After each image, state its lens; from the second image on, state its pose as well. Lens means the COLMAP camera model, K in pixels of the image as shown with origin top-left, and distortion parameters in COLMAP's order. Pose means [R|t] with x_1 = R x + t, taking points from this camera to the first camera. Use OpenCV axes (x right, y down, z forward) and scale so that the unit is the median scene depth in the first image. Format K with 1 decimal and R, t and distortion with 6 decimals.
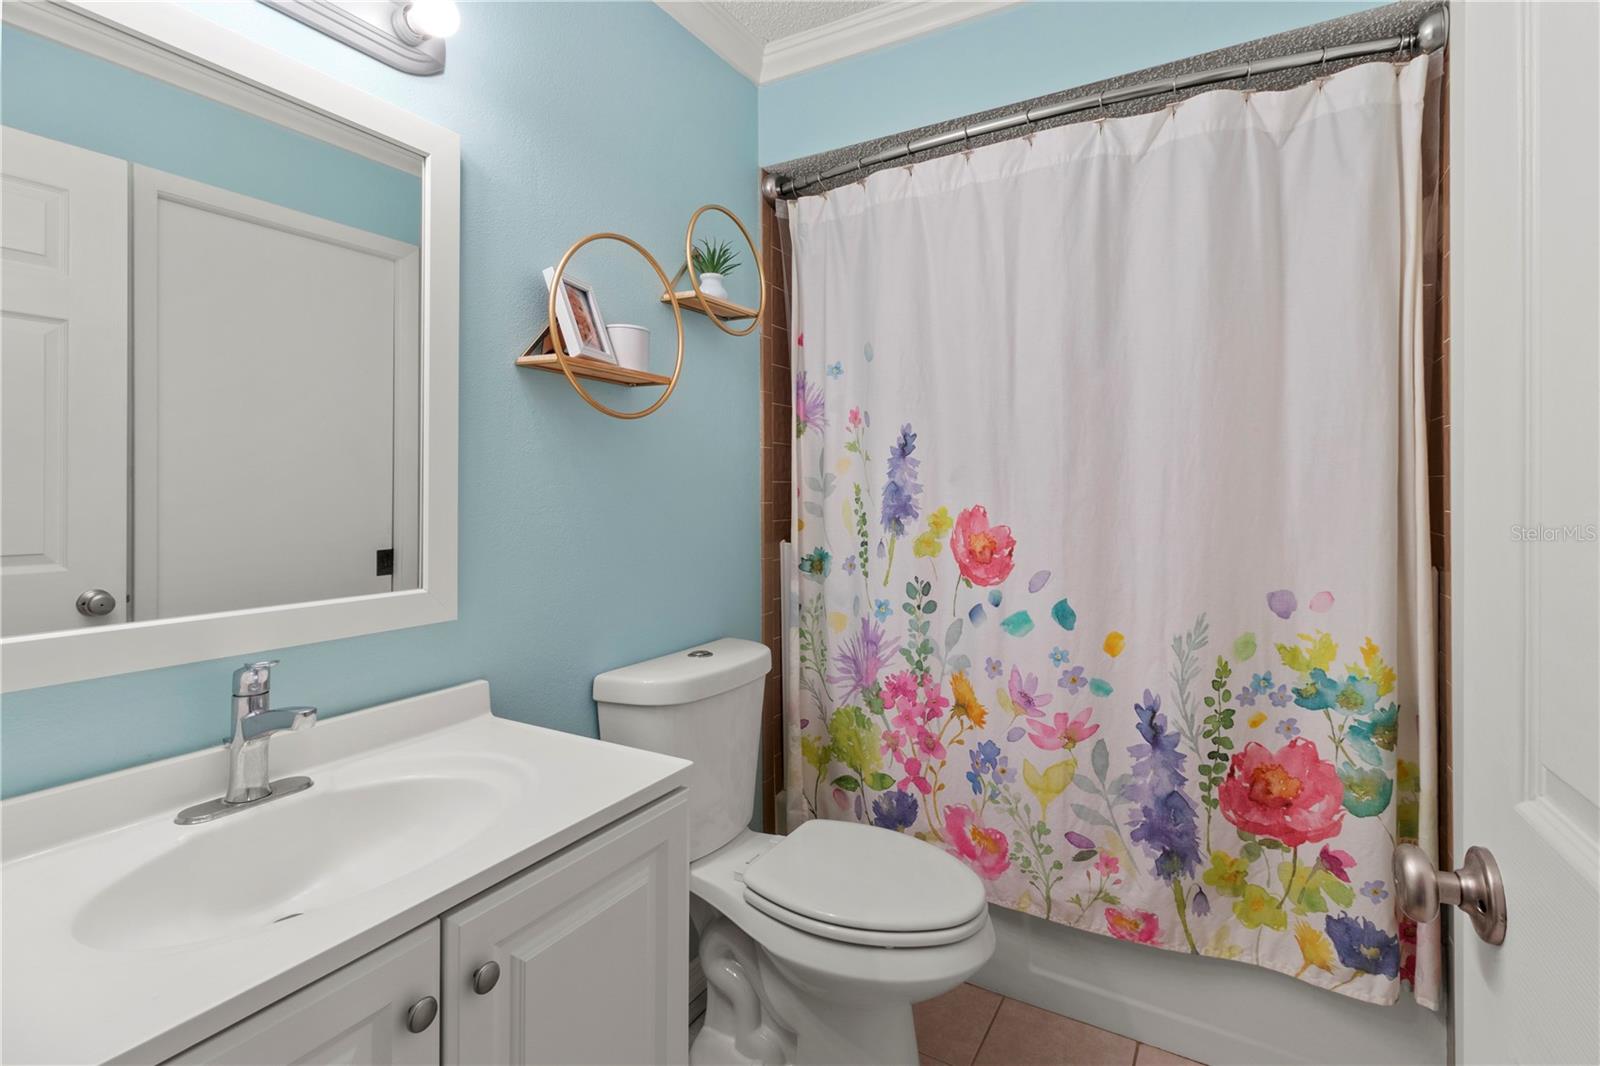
lens RADIAL K [[749.4, 0, 813.1], [0, 749.4, 501.0], [0, 0, 1]] dist [-0.001664, -0.000427]
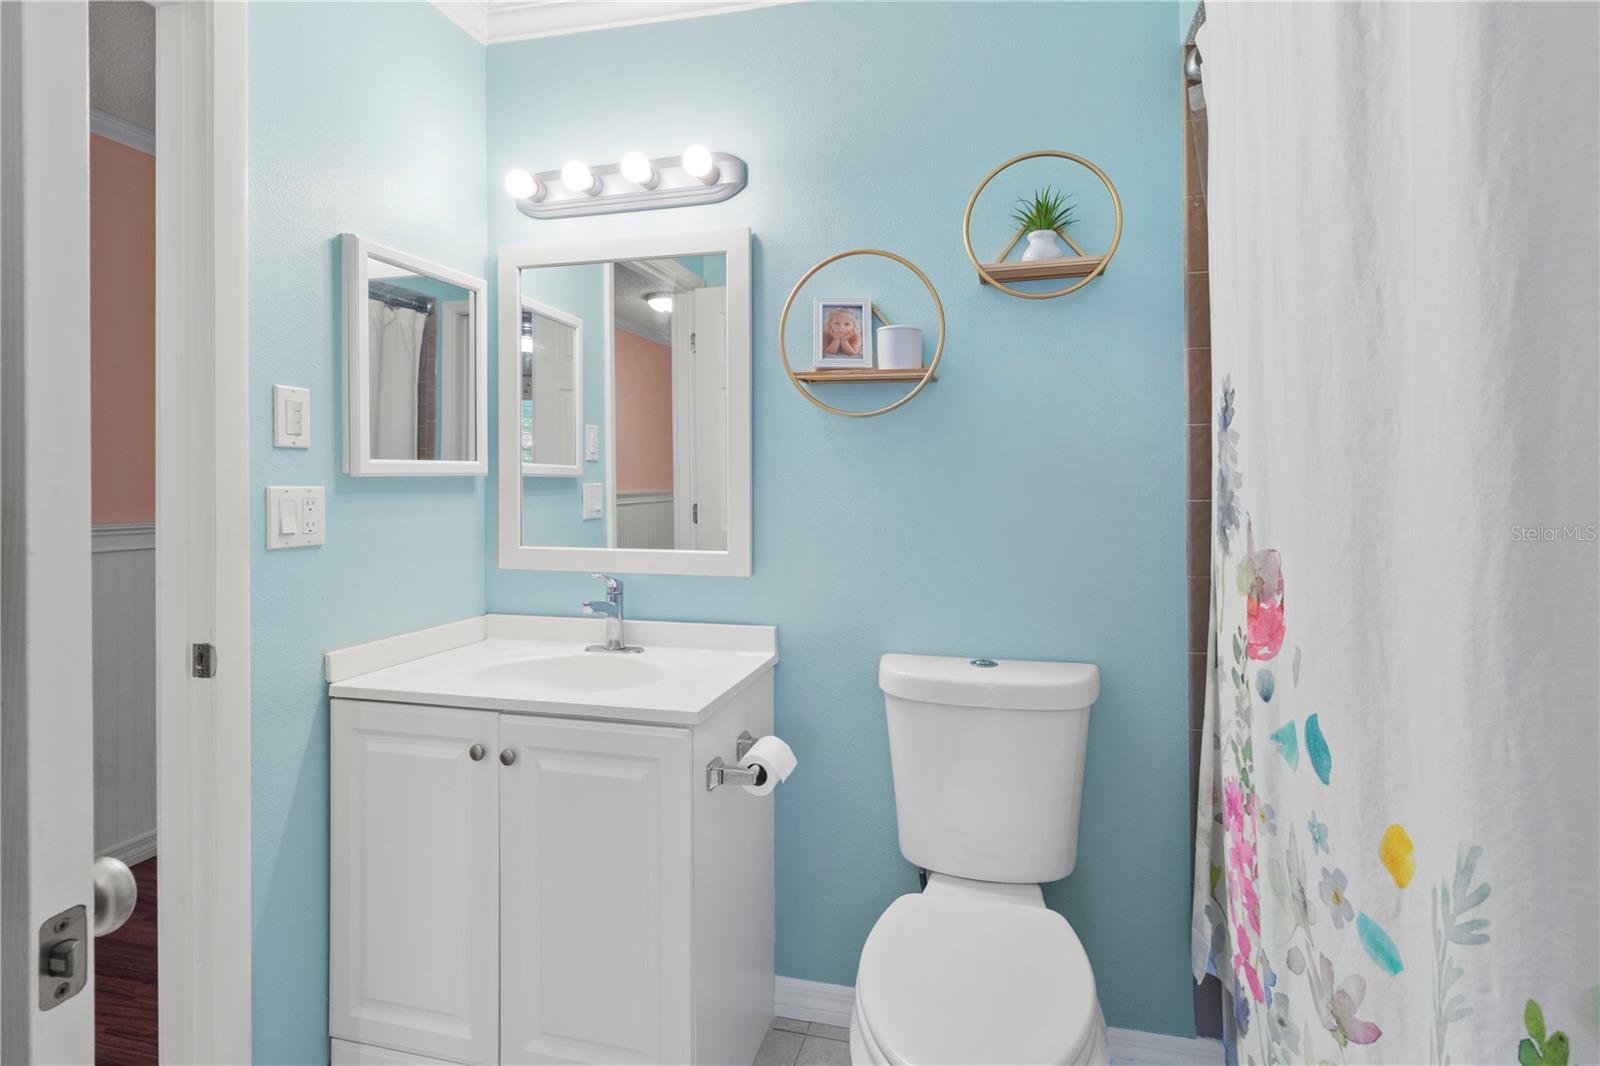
lens RADIAL K [[749.4, 0, 813.1], [0, 749.4, 501.0], [0, 0, 1]] dist [-0.001664, -0.000427]
pose [[0.281200, 0.023633, -0.959358, 0.664110], [-0.012027, 0.999705, 0.021101, -0.008725], [0.959574, 0.005605, 0.281402, 0.540115]]
